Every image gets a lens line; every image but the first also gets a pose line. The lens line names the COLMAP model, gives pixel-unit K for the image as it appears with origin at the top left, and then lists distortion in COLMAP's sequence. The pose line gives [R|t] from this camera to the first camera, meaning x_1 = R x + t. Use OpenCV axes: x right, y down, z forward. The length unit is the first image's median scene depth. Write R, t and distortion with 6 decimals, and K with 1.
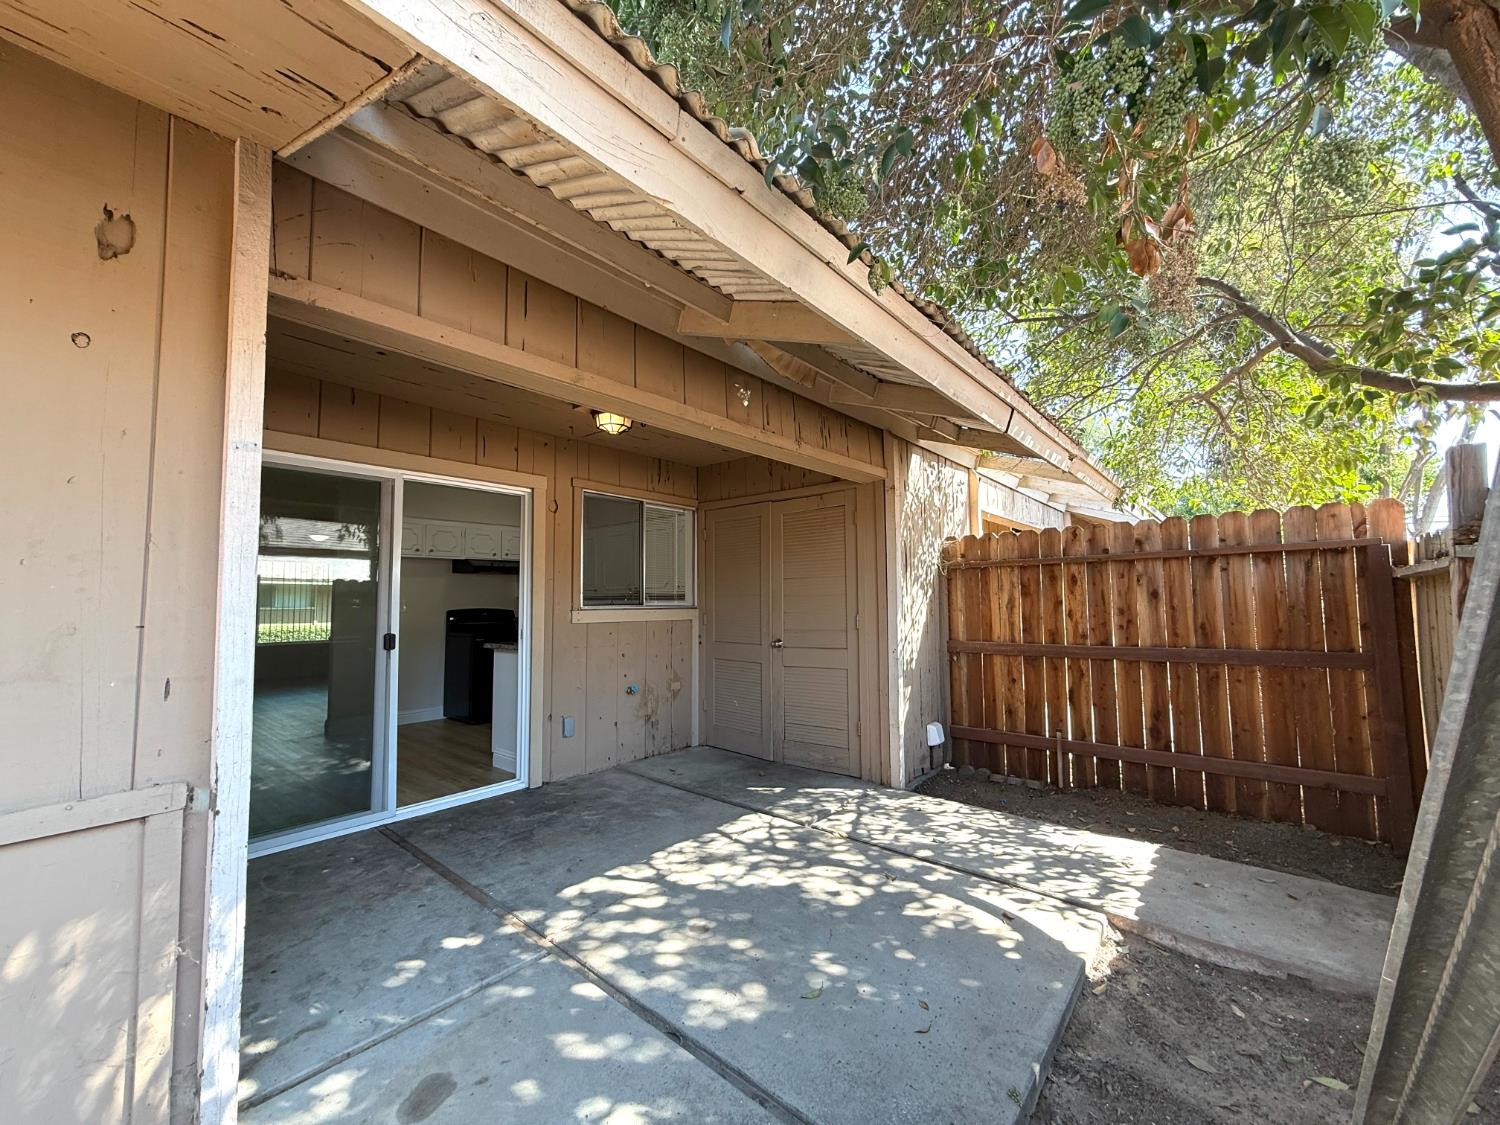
lens RADIAL K [[601.4, 0, 751.2], [0, 601.4, 566.5], [0, 0, 1]] dist [0.022090, 0.000374]
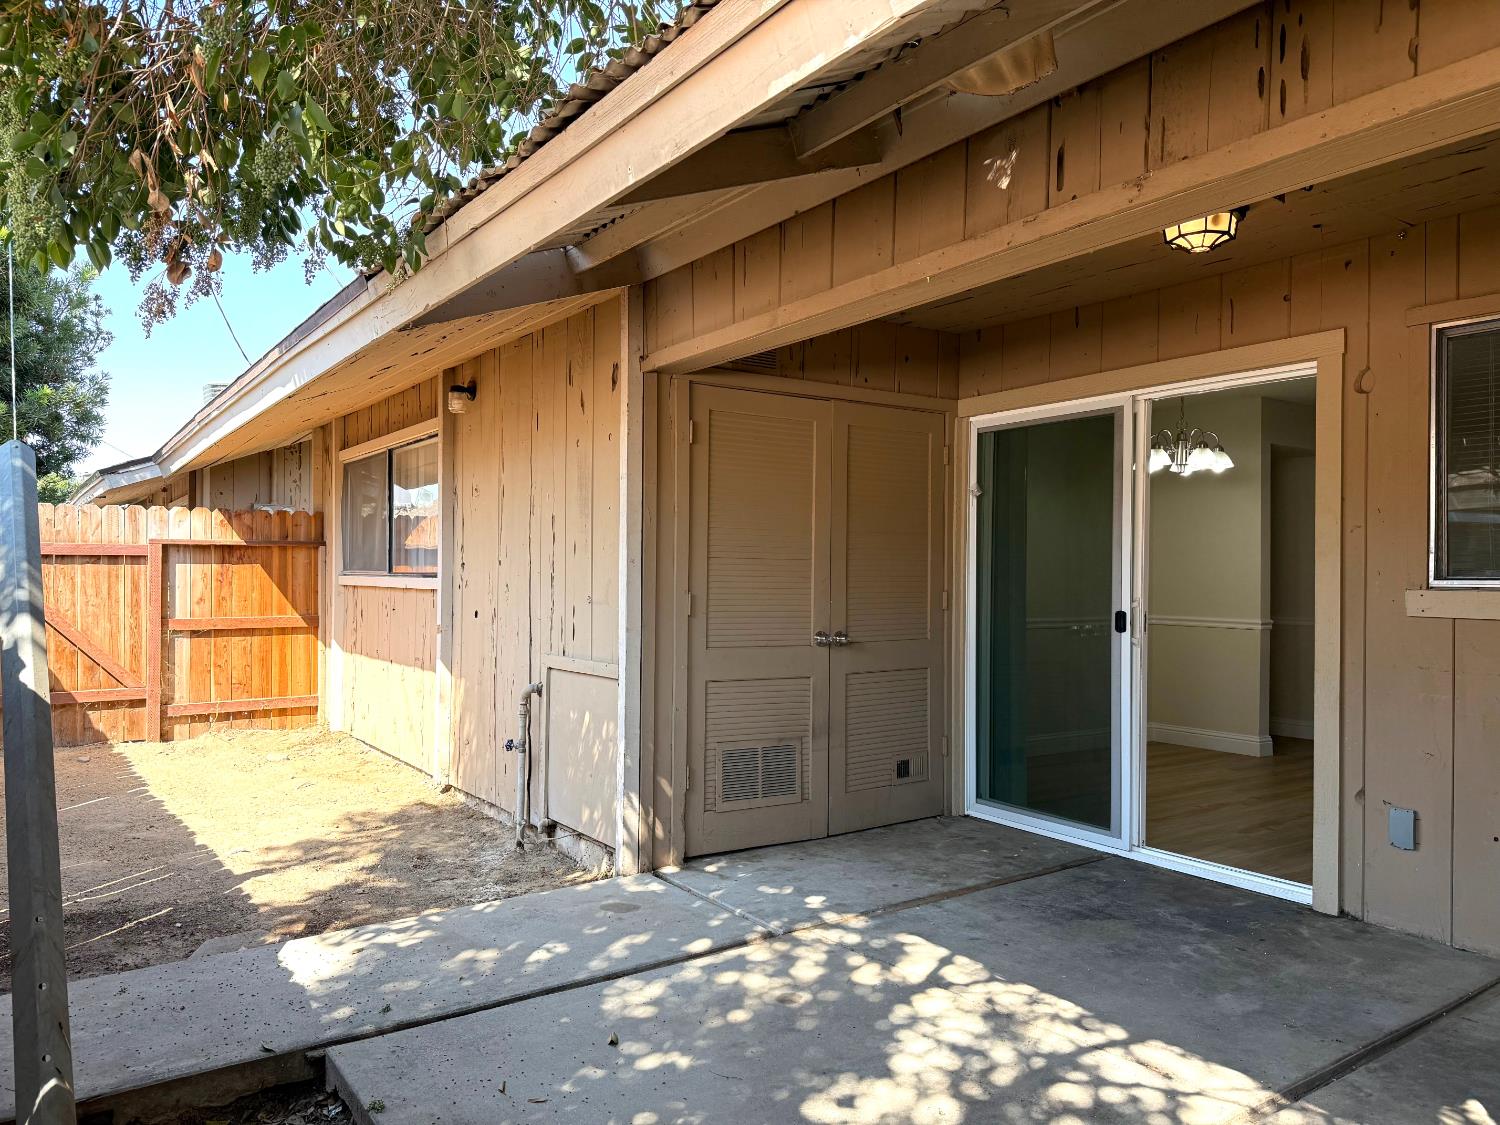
lens RADIAL K [[1062.4, 0, 749.2], [0, 1062.4, 564.4], [0, 0, 1]] dist [0.056971, -0.025799]
pose [[-0.261315, -0.006498, -0.965232, 1.000049], [0.053010, 0.998372, -0.021072, 0.066455], [0.963797, -0.056674, -0.260545, 1.087926]]
